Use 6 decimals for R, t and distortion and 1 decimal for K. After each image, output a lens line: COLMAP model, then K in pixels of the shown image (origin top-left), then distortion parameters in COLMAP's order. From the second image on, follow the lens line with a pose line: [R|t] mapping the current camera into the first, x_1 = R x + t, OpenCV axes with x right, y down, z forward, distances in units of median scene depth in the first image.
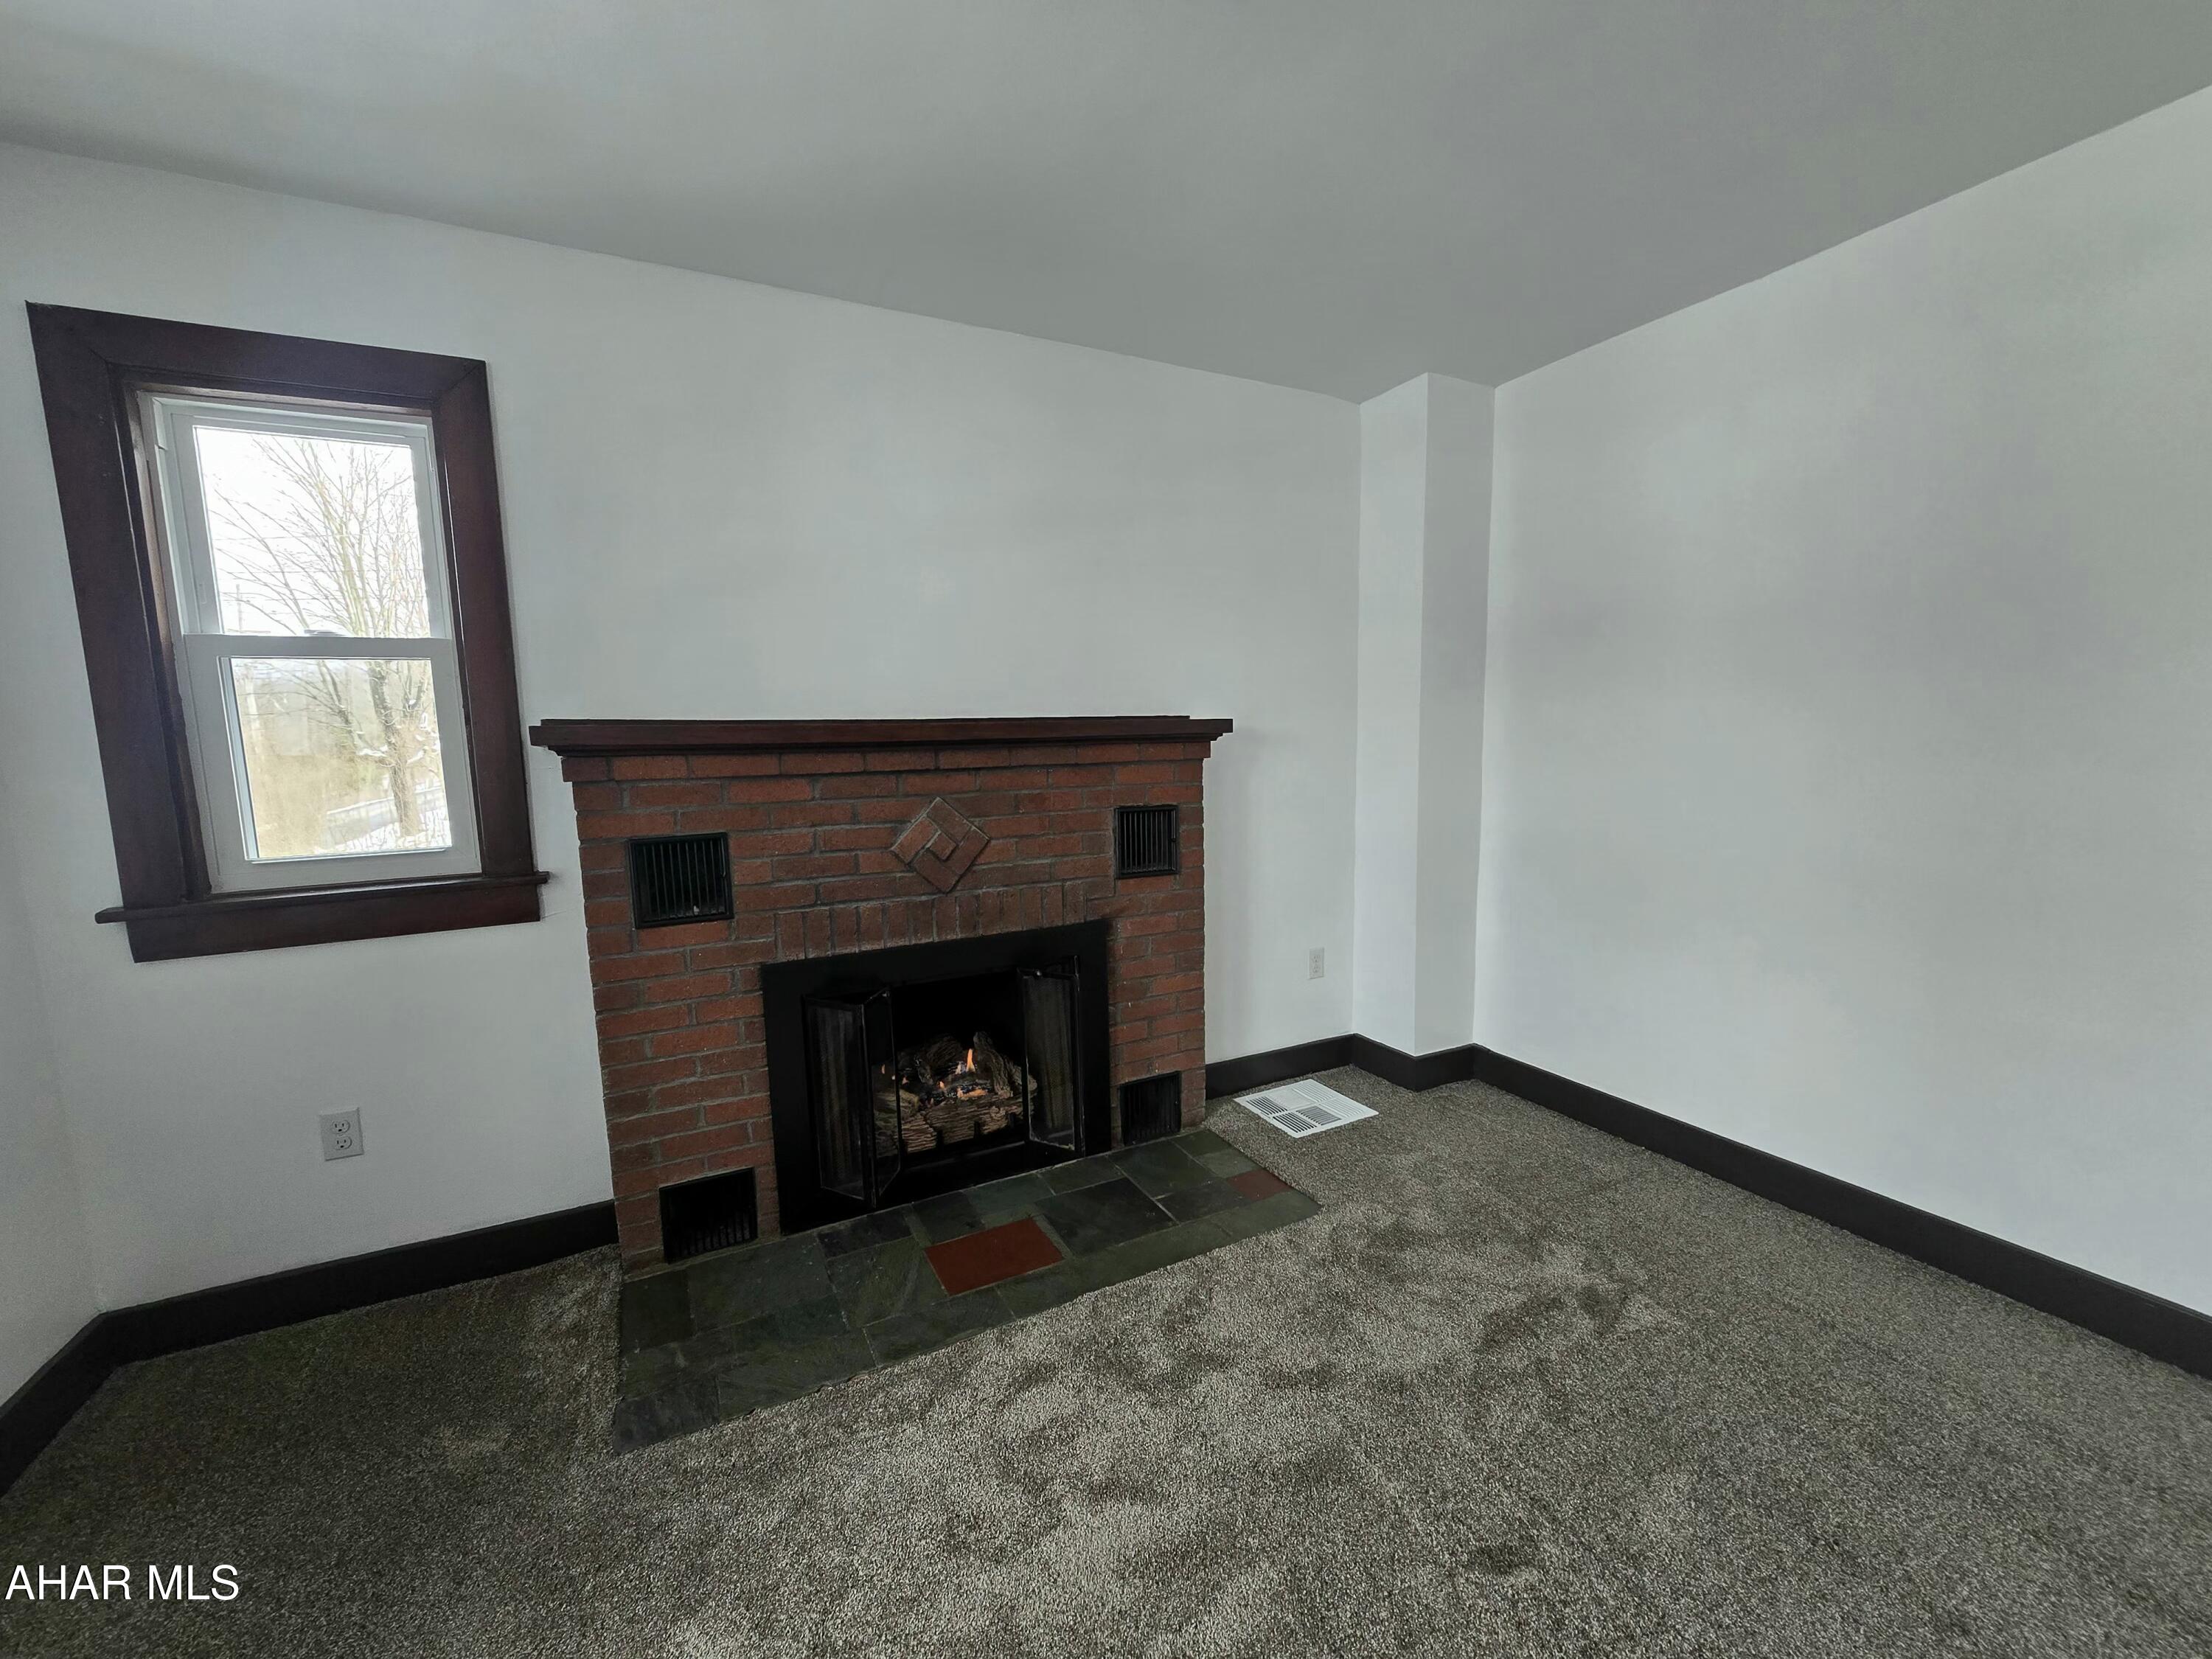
lens RADIAL K [[909.2, 0, 1113.4], [0, 909.2, 849.0], [0, 0, 1]] dist [0.000479, -0.000547]
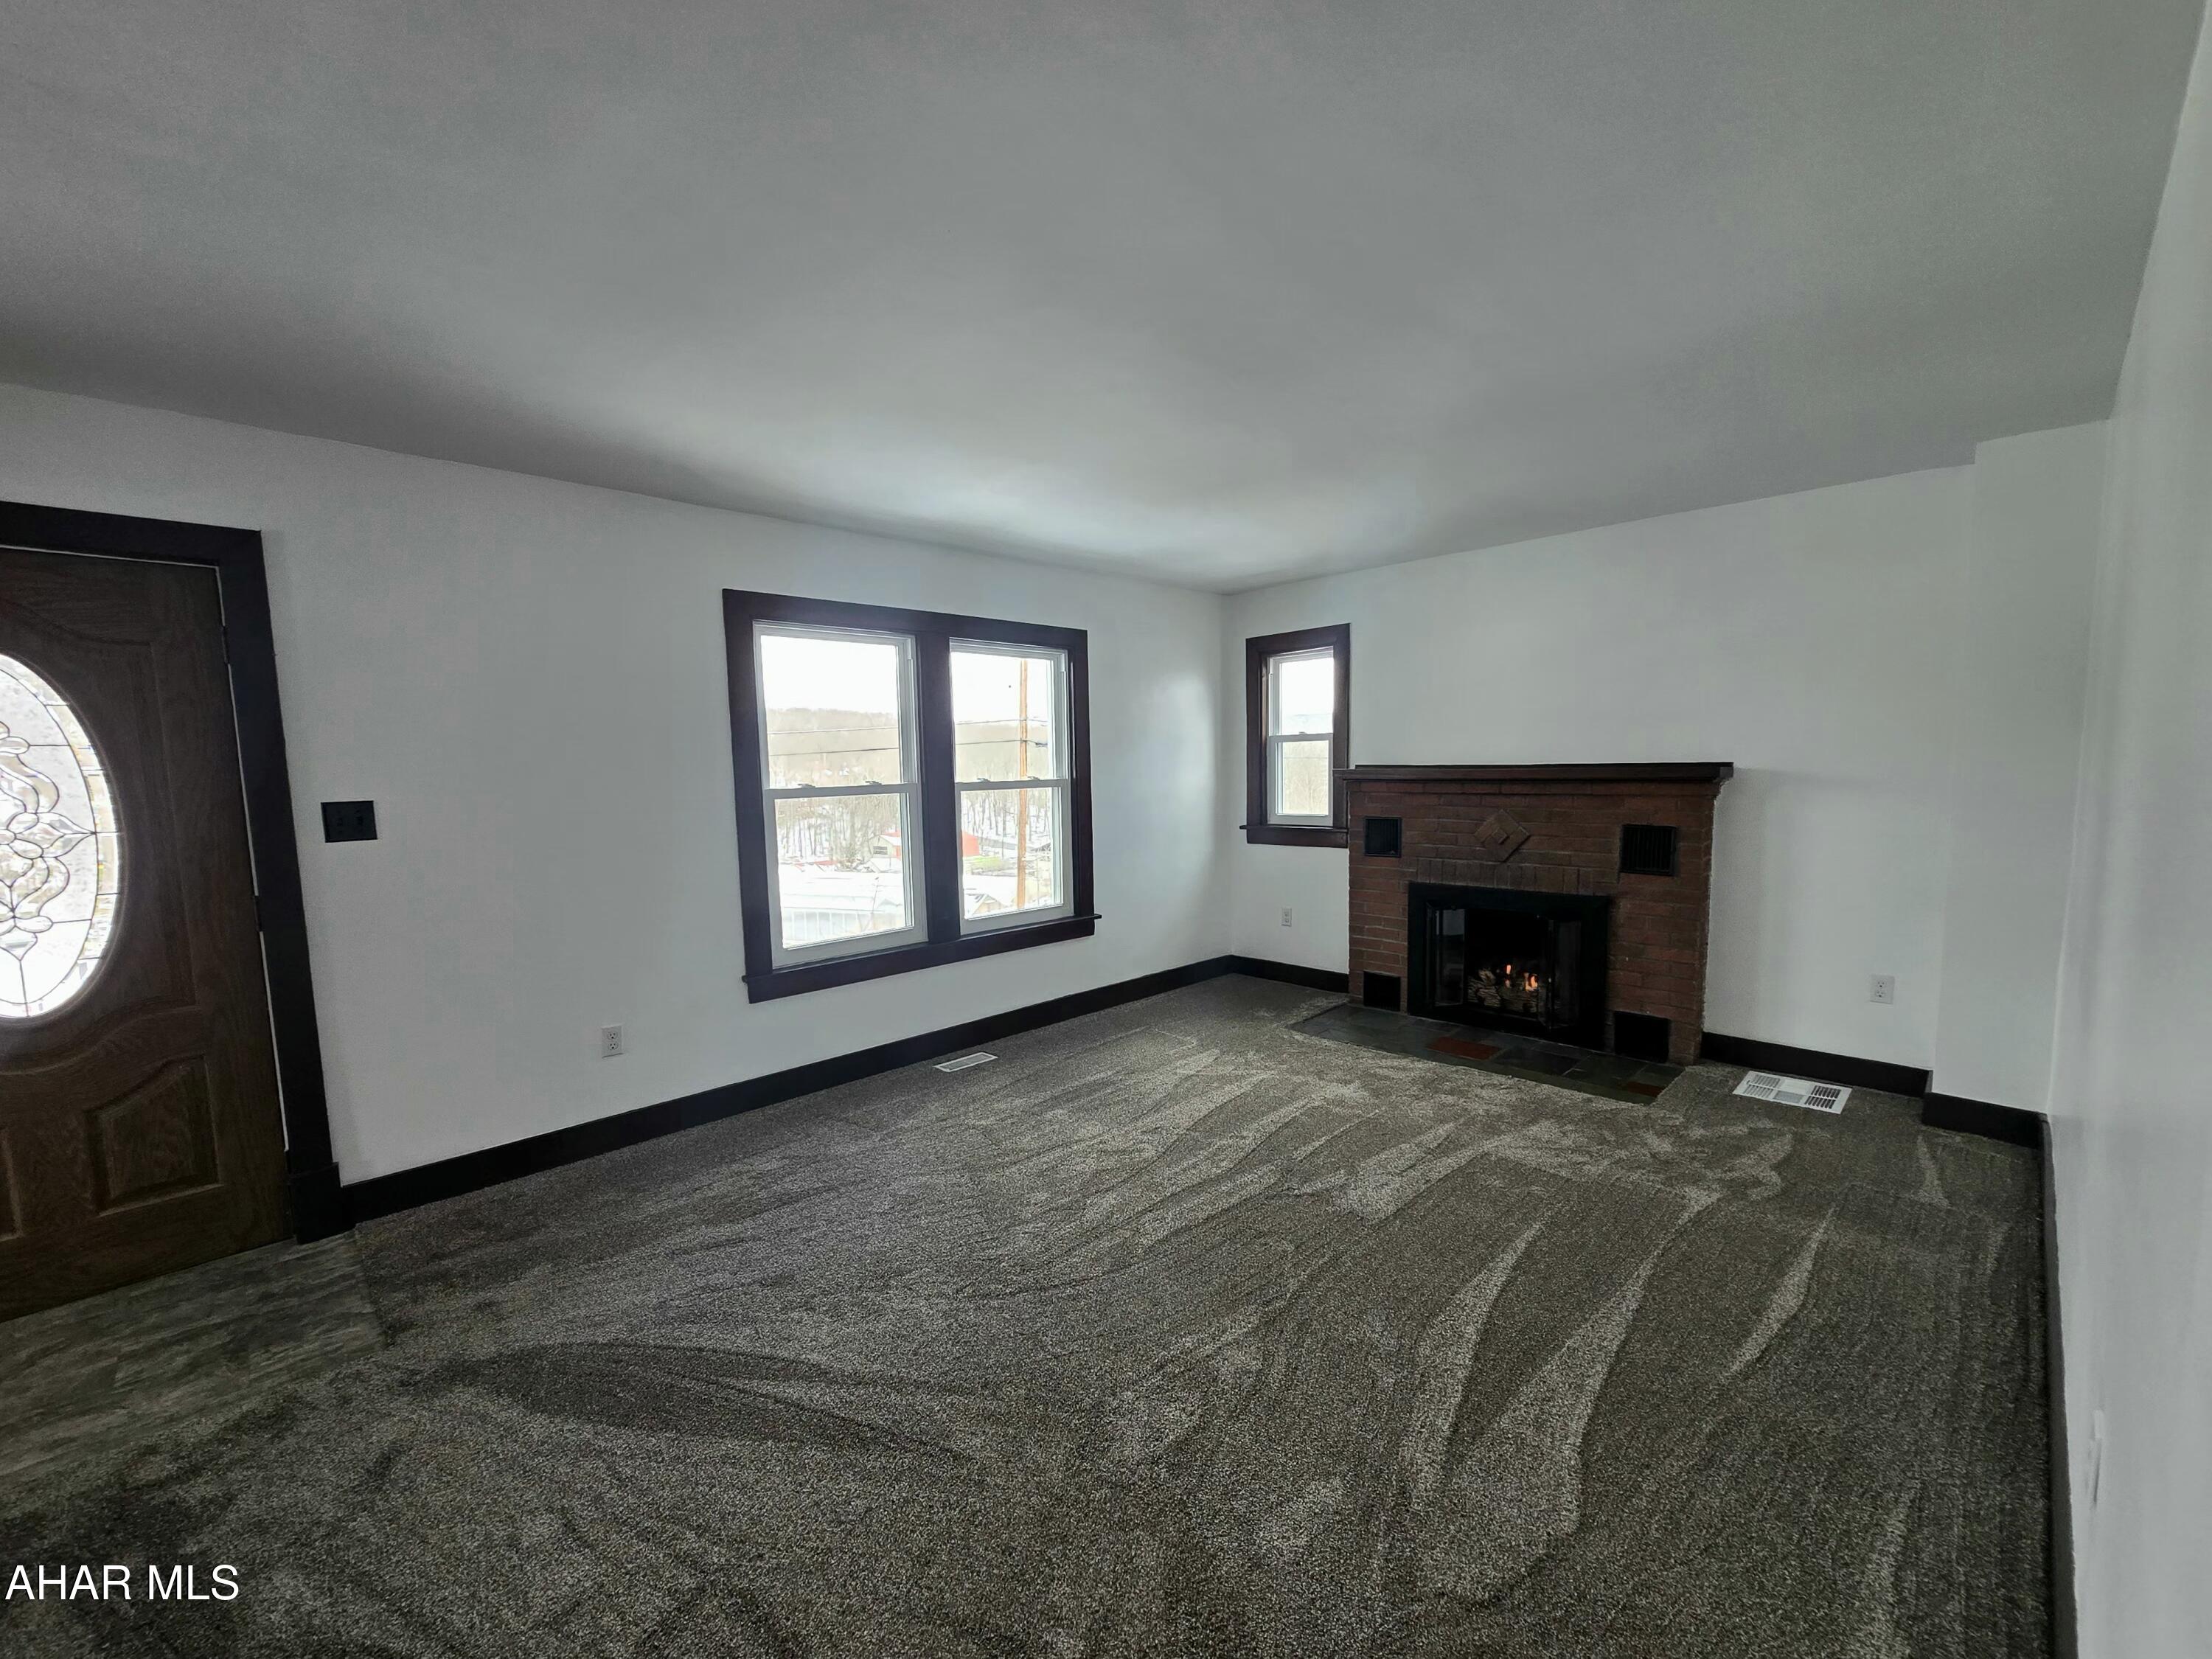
lens RADIAL K [[909.2, 0, 1113.4], [0, 909.2, 849.0], [0, 0, 1]] dist [0.000479, -0.000547]
pose [[0.303093, 0.106809, -0.946957, 1.310854], [-0.106324, 0.991285, 0.077778, -0.036453], [0.947011, 0.077110, 0.311808, -0.298051]]
